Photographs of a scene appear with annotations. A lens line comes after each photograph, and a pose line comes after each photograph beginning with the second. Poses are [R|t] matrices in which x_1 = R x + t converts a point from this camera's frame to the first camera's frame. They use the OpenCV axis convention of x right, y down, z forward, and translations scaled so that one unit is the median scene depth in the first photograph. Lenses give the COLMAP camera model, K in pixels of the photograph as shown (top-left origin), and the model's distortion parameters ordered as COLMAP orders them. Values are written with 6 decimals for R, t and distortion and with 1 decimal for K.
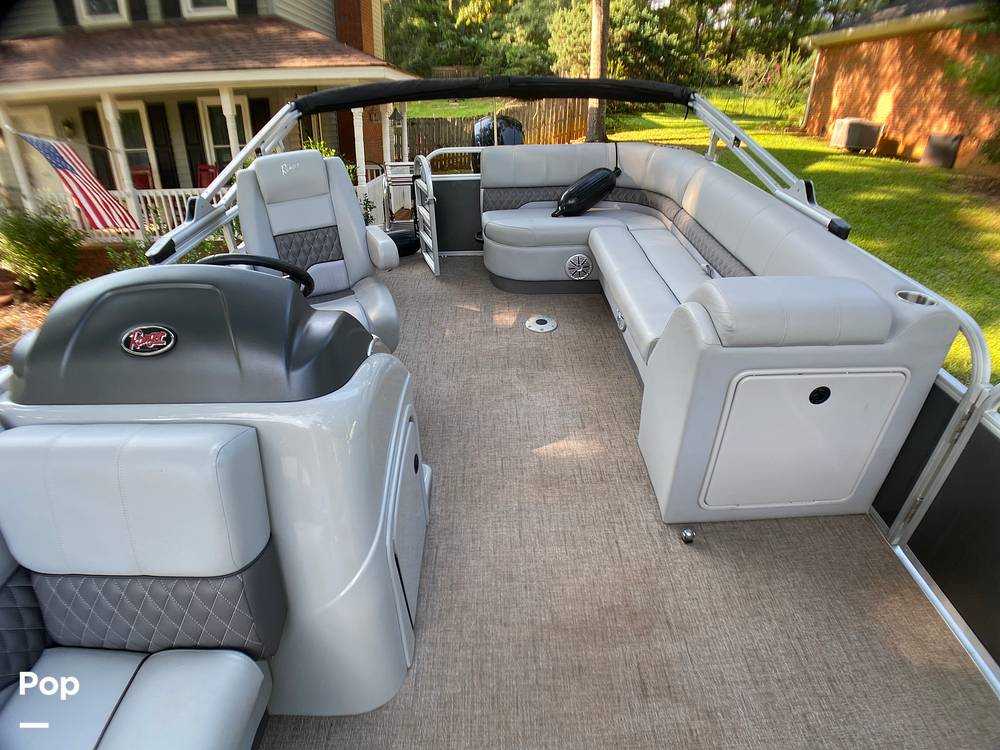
lens RADIAL K [[552.2, 0, 493.2], [0, 552.2, 373.3], [0, 0, 1]] dist [-0.099606, 0.019431]
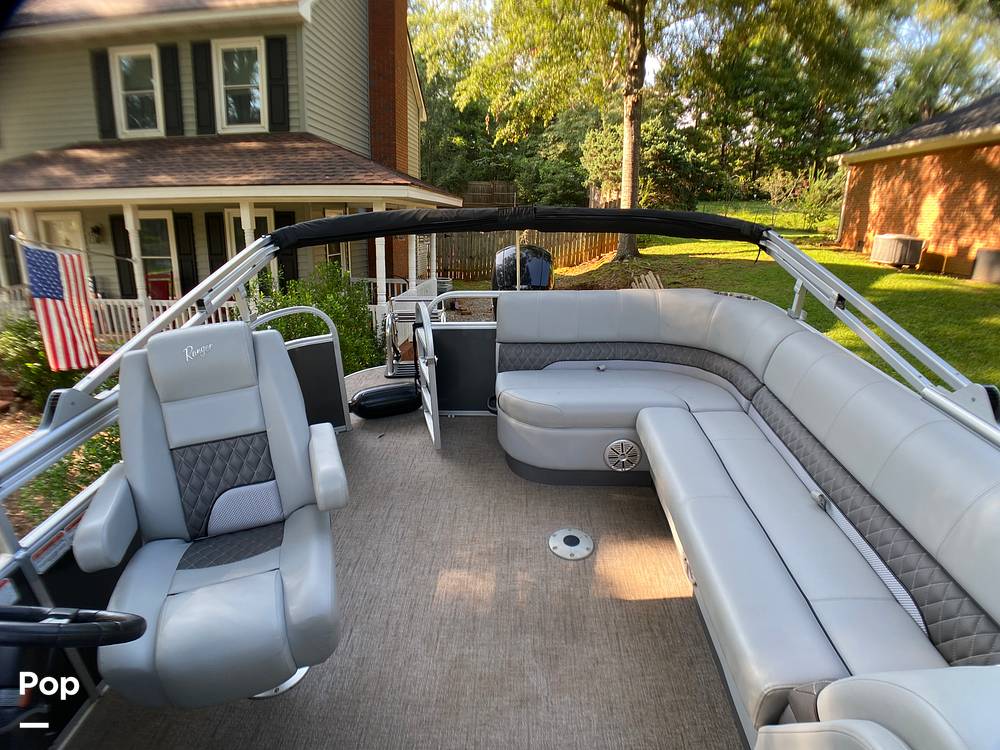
lens RADIAL K [[552.2, 0, 504.8], [0, 552.2, 368.3], [0, 0, 1]] dist [-0.099606, 0.019431]
pose [[0.999170, 0.019403, -0.035830, 0.019553], [-0.025777, 0.982014, -0.187042, -0.153504], [0.031556, 0.187810, 0.981698, 0.223720]]
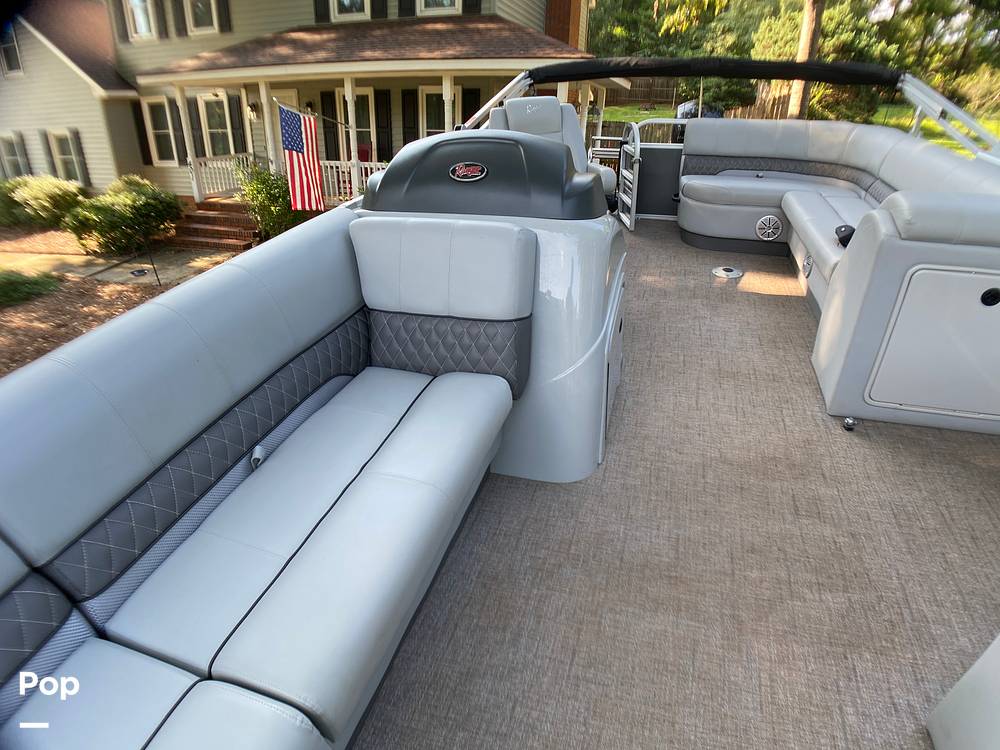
lens RADIAL K [[552.2, 0, 495.0], [0, 552.2, 366.8], [0, 0, 1]] dist [-0.099606, 0.019431]
pose [[0.952895, 0.142578, -0.267698, -0.031724], [-0.149360, 0.988770, -0.005034, 0.146775], [0.263974, 0.044781, 0.963490, -0.126911]]
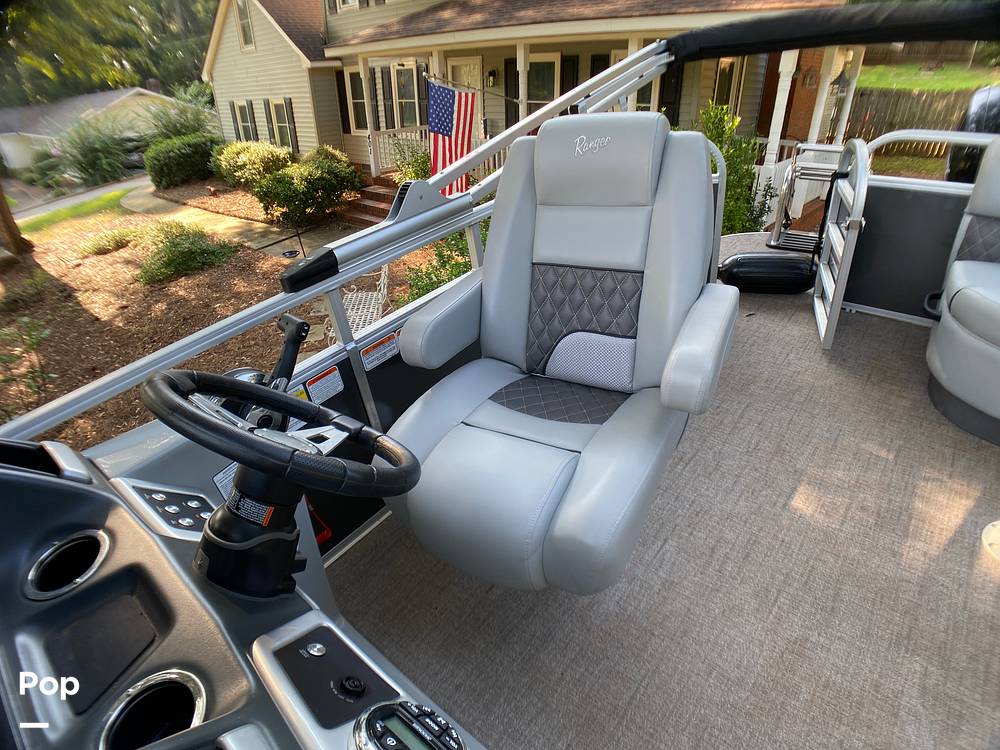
lens RADIAL K [[552.2, 0, 472.9], [0, 552.2, 365.2], [0, 0, 1]] dist [-0.099606, 0.019431]
pose [[0.747194, 0.296696, -0.594704, -0.044035], [-0.268728, 0.953285, 0.137958, -0.144250], [0.607854, 0.056732, 0.792020, 0.344352]]
